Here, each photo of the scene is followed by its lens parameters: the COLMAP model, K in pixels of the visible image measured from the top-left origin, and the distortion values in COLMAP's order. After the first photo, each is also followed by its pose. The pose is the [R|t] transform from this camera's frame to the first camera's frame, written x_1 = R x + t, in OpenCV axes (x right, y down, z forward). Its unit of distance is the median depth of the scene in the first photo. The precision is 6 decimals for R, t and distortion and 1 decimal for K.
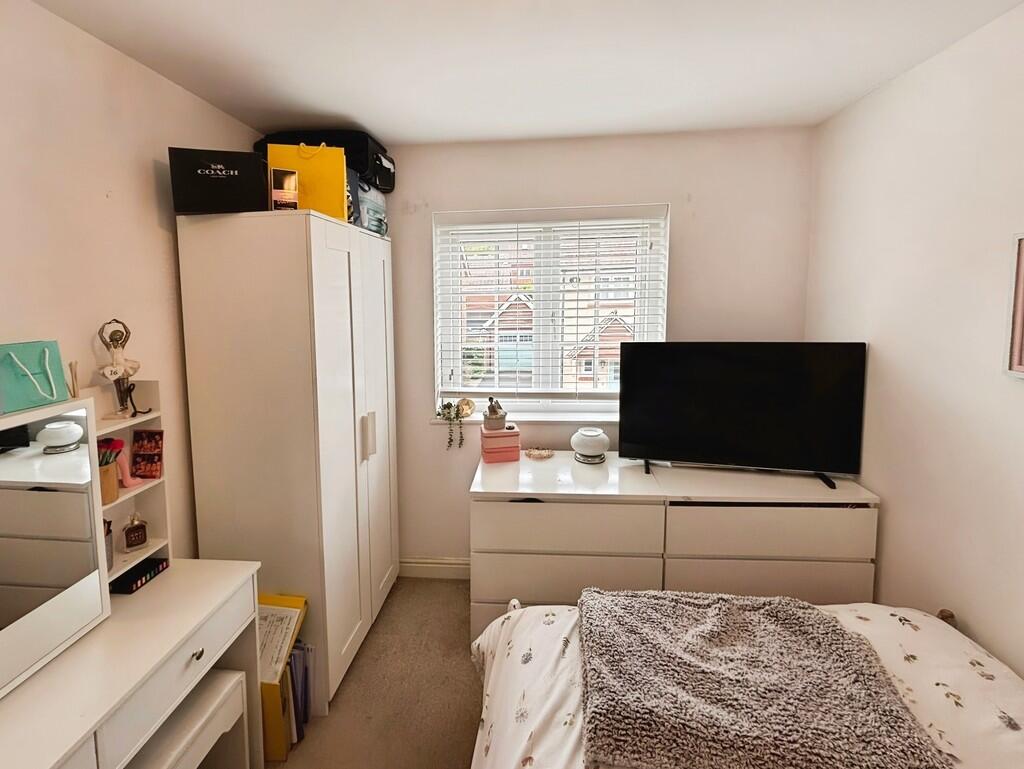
lens RADIAL K [[435.7, 0, 507.2], [0, 435.7, 323.2], [0, 0, 1]] dist [0.000430, 0.000086]
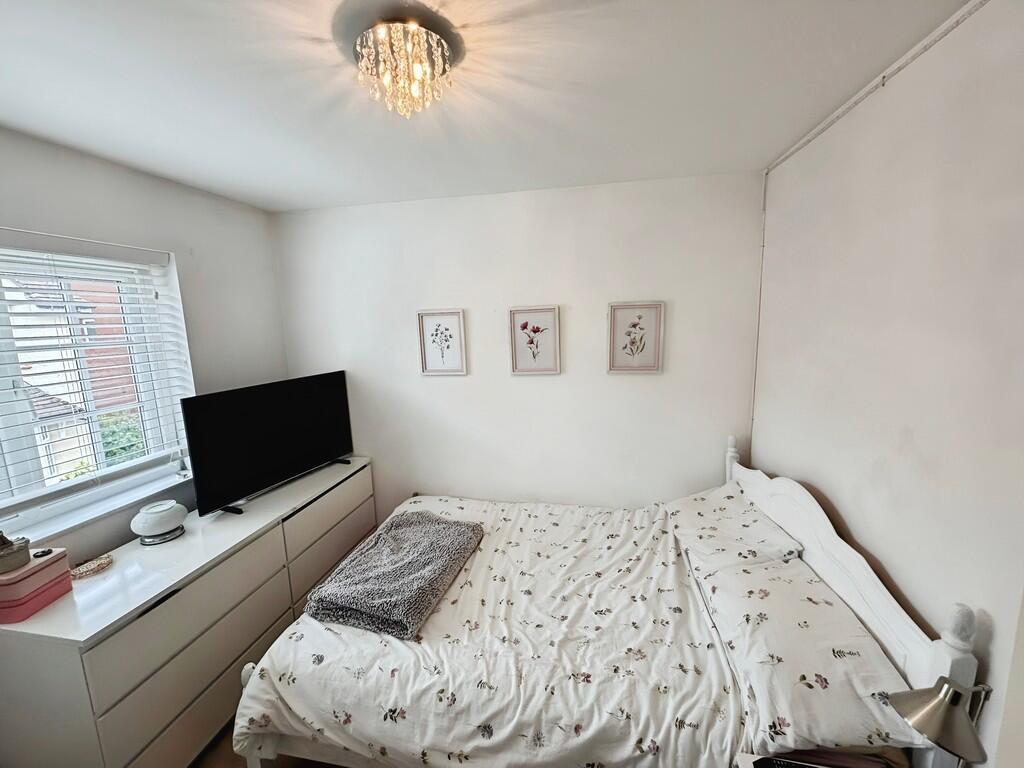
lens RADIAL K [[411.5, 0, 512.0], [0, 411.5, 384.0], [0, 0, 1]] dist [-0.000711, -0.000093]
pose [[0.109836, -0.132644, 0.985059, -0.544650], [0.106404, 0.986929, 0.121031, -0.019759], [-0.988238, 0.091520, 0.122514, 0.191365]]
